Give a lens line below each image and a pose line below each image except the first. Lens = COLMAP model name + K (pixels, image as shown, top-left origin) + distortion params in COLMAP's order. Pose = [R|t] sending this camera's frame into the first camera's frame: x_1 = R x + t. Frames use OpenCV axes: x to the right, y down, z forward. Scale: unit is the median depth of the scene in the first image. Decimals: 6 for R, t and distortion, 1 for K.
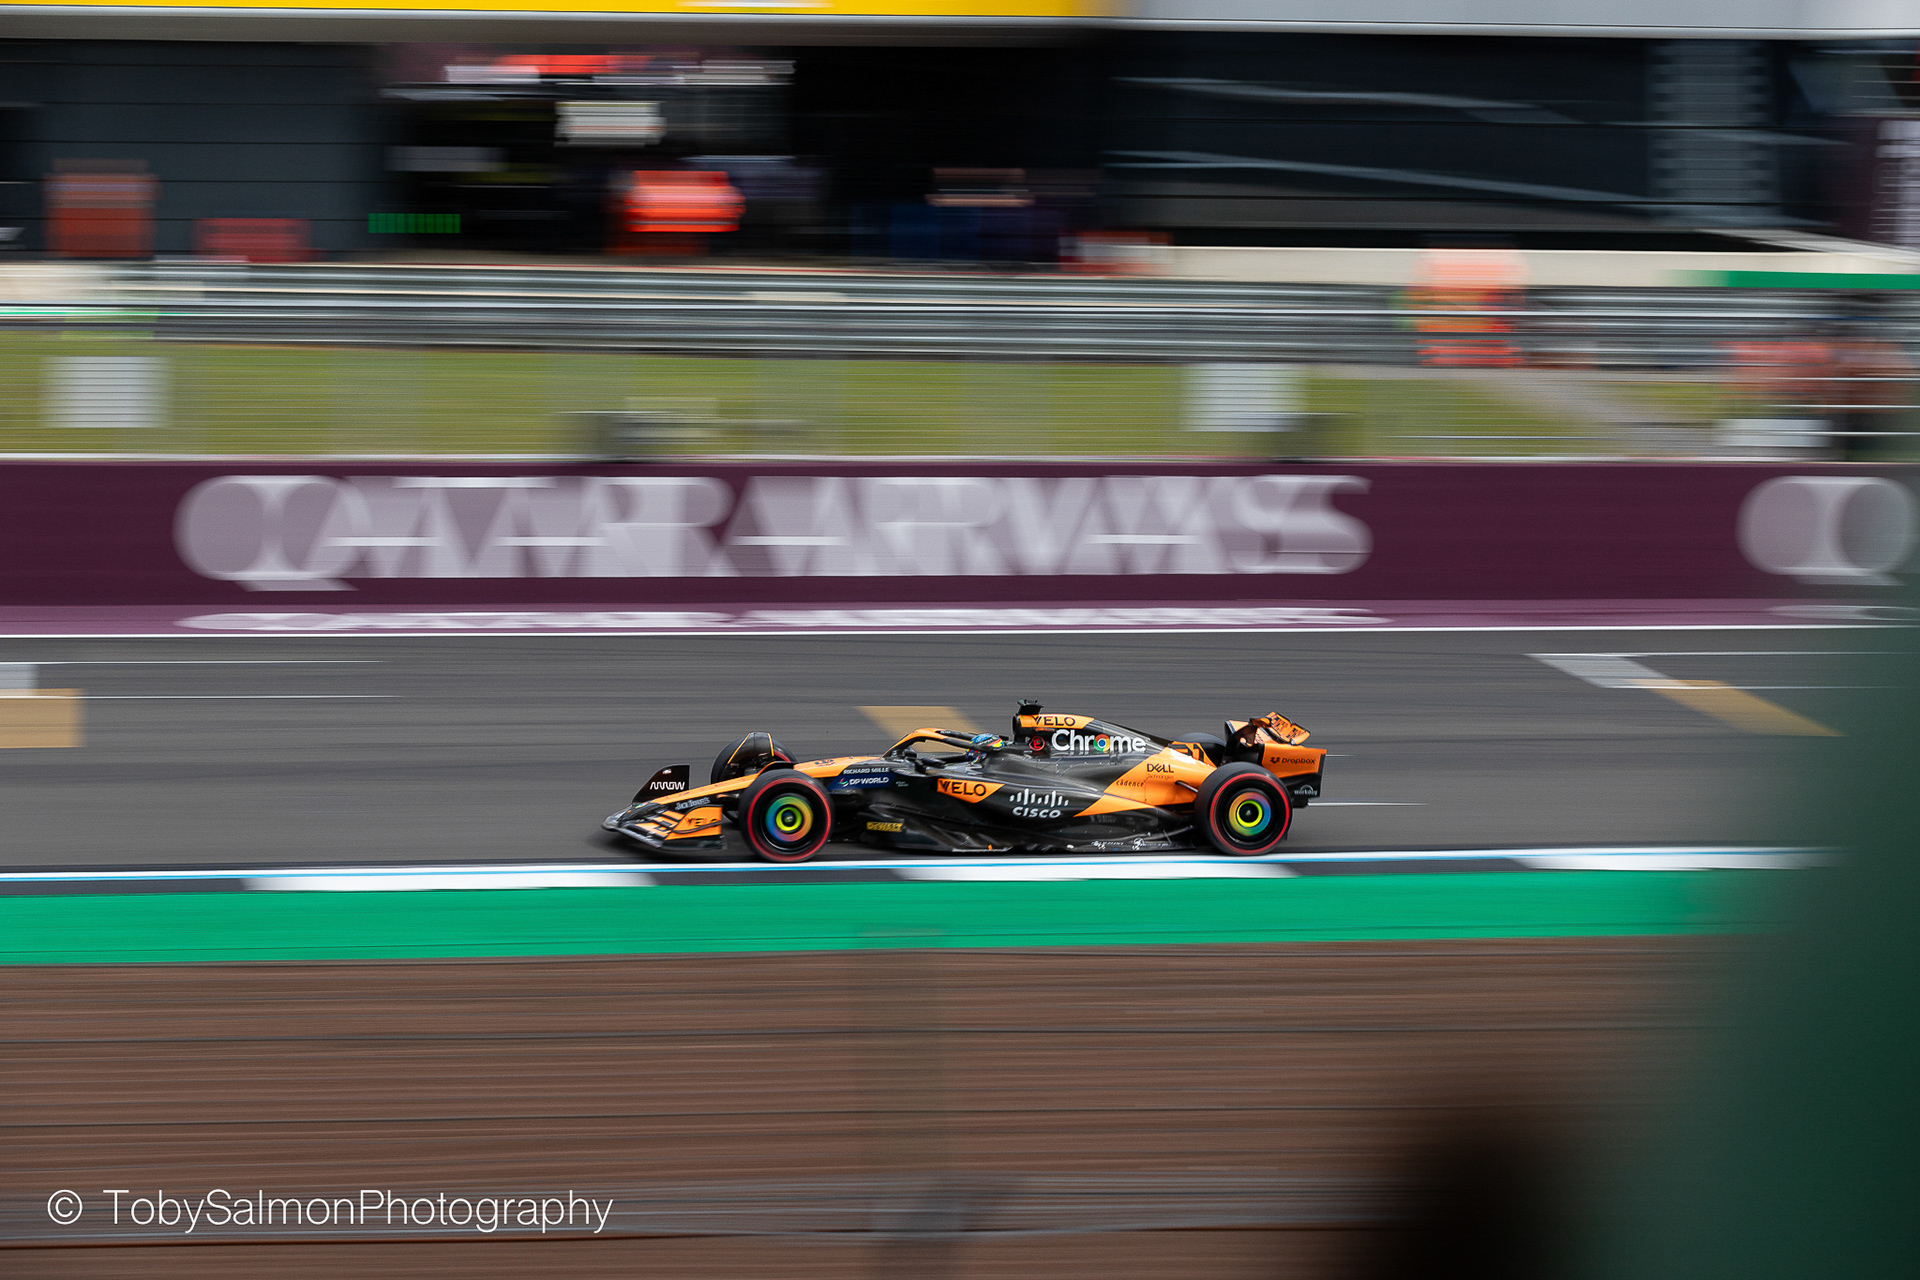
lens RADIAL K [[5312.6, 0, 960.0], [0, 5312.6, 640.0], [0, 0, 1]] dist [0.041675, -1.410045]
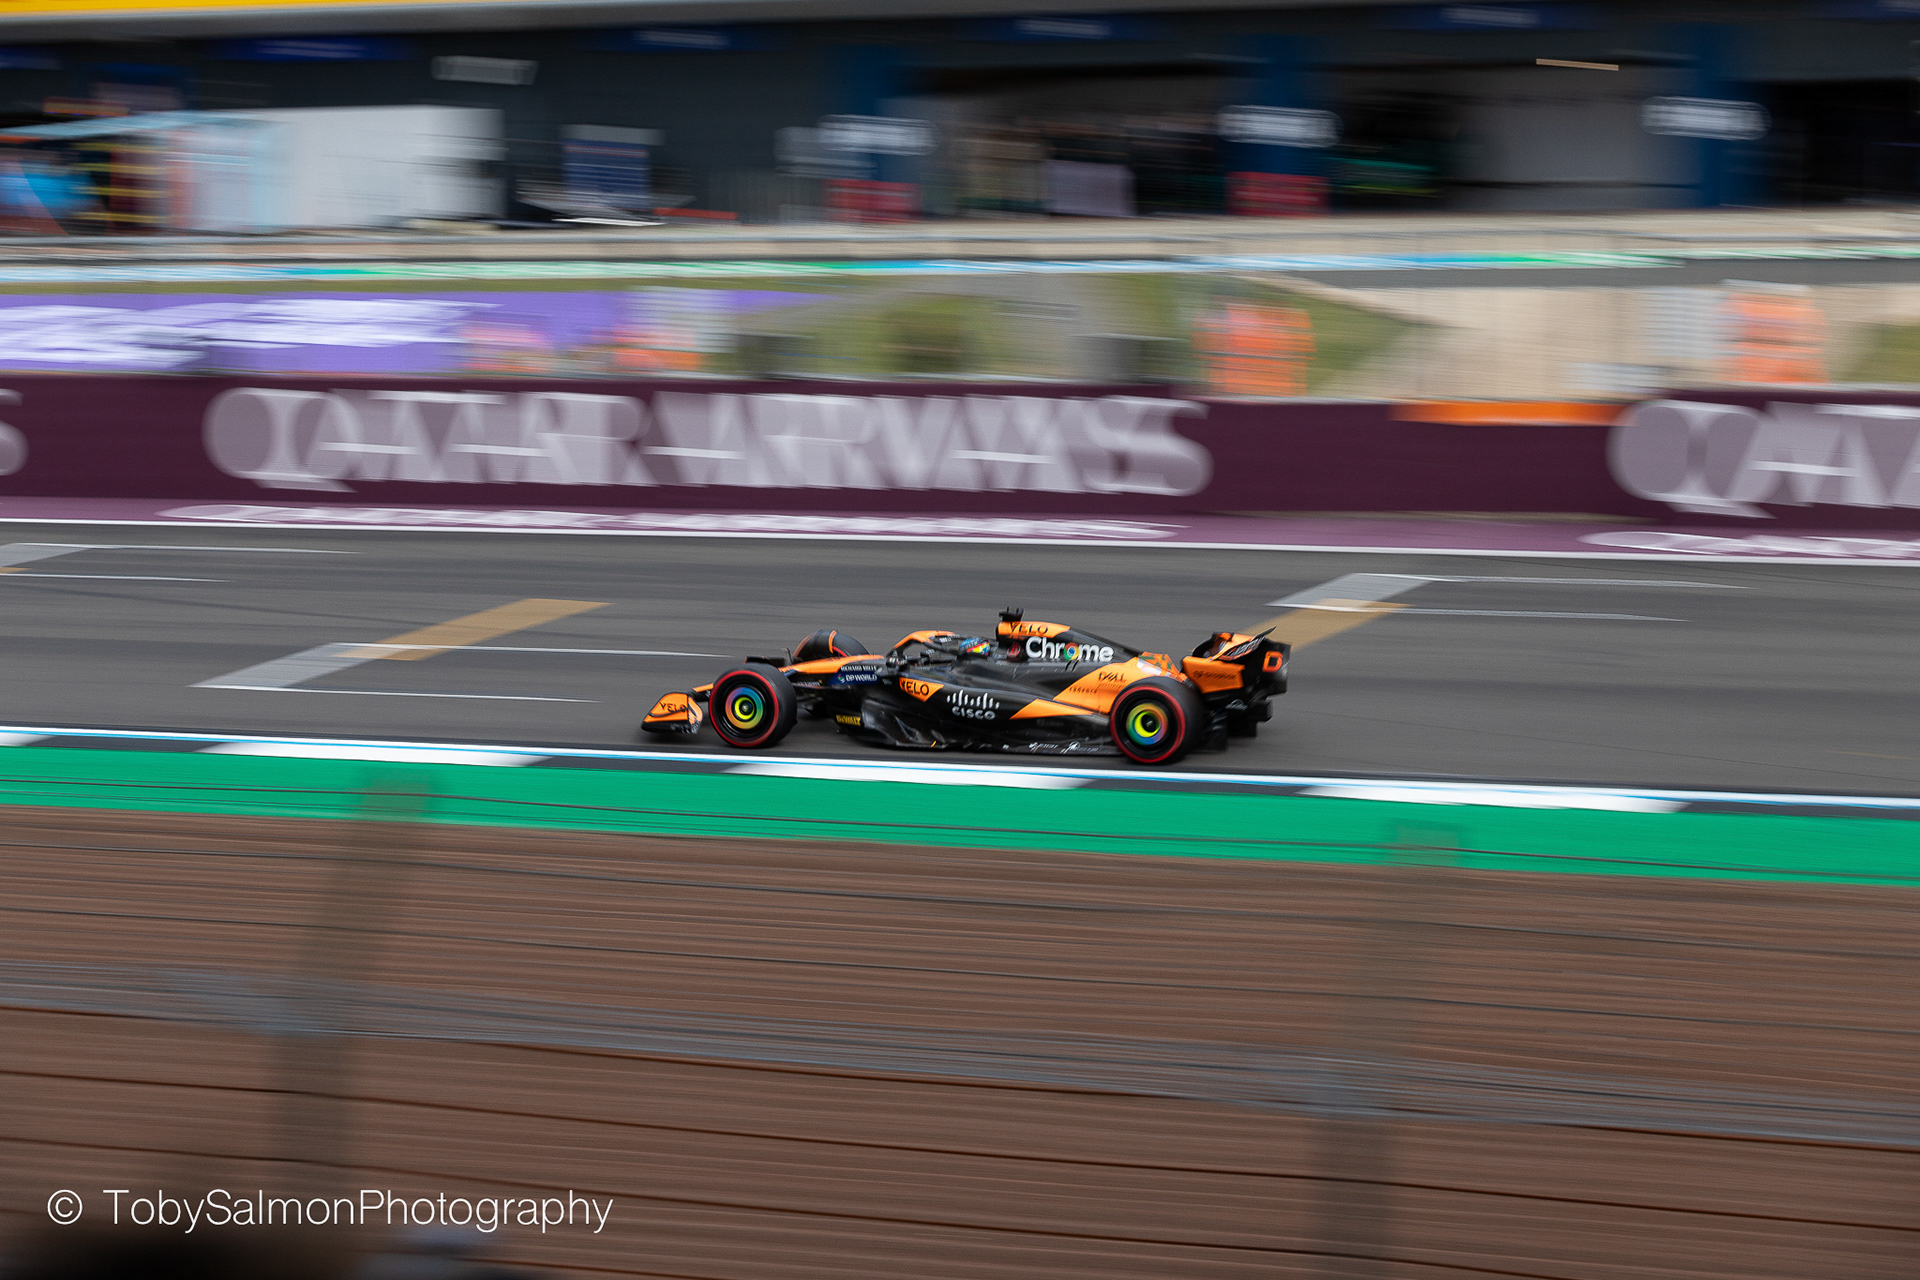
lens RADIAL K [[5312.6, 0, 960.0], [0, 5312.6, 640.0], [0, 0, 1]] dist [0.041675, -1.410045]
pose [[0.840743, 0.032721, -0.540446, 0.580333], [-0.026485, 0.999463, 0.019310, -0.002646], [0.540787, -0.001921, 0.841157, 0.099820]]
